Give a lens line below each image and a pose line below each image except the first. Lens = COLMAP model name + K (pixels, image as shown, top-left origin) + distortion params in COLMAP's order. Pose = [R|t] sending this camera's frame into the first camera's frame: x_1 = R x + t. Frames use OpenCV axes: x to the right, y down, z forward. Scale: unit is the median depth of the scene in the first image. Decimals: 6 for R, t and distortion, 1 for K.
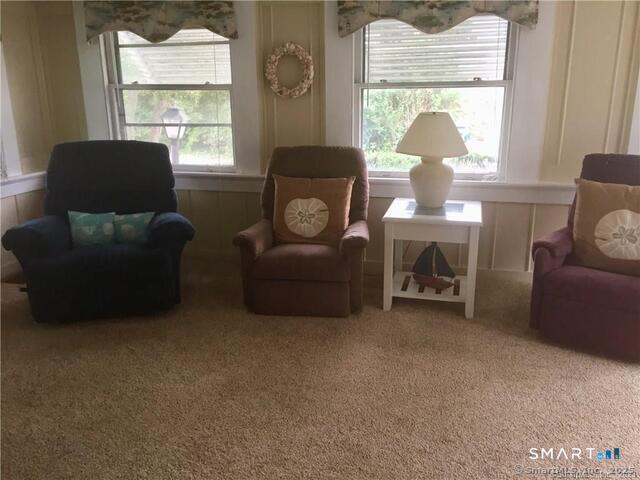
lens RADIAL K [[545.2, 0, 319.8], [0, 545.2, 239.7], [0, 0, 1]] dist [0.016003, -0.009006]
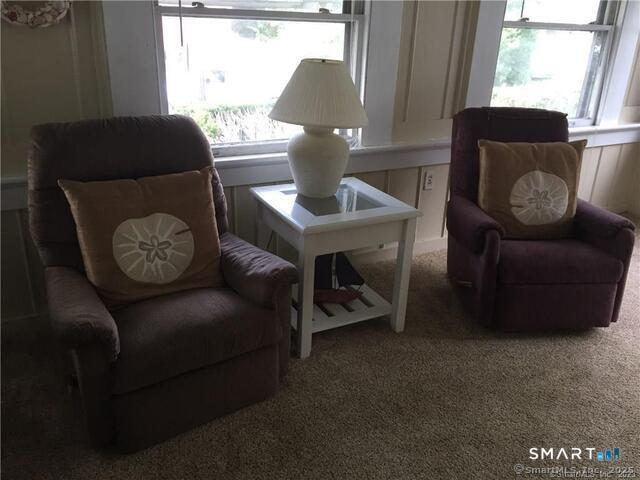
lens RADIAL K [[545.2, 0, 319.0], [0, 545.2, 243.3], [0, 0, 1]] dist [0.016003, -0.009006]
pose [[0.733454, -0.220389, 0.643020, -0.264289], [0.145051, 0.974936, 0.168699, -0.119006], [-0.664083, -0.030462, 0.747038, 0.464993]]
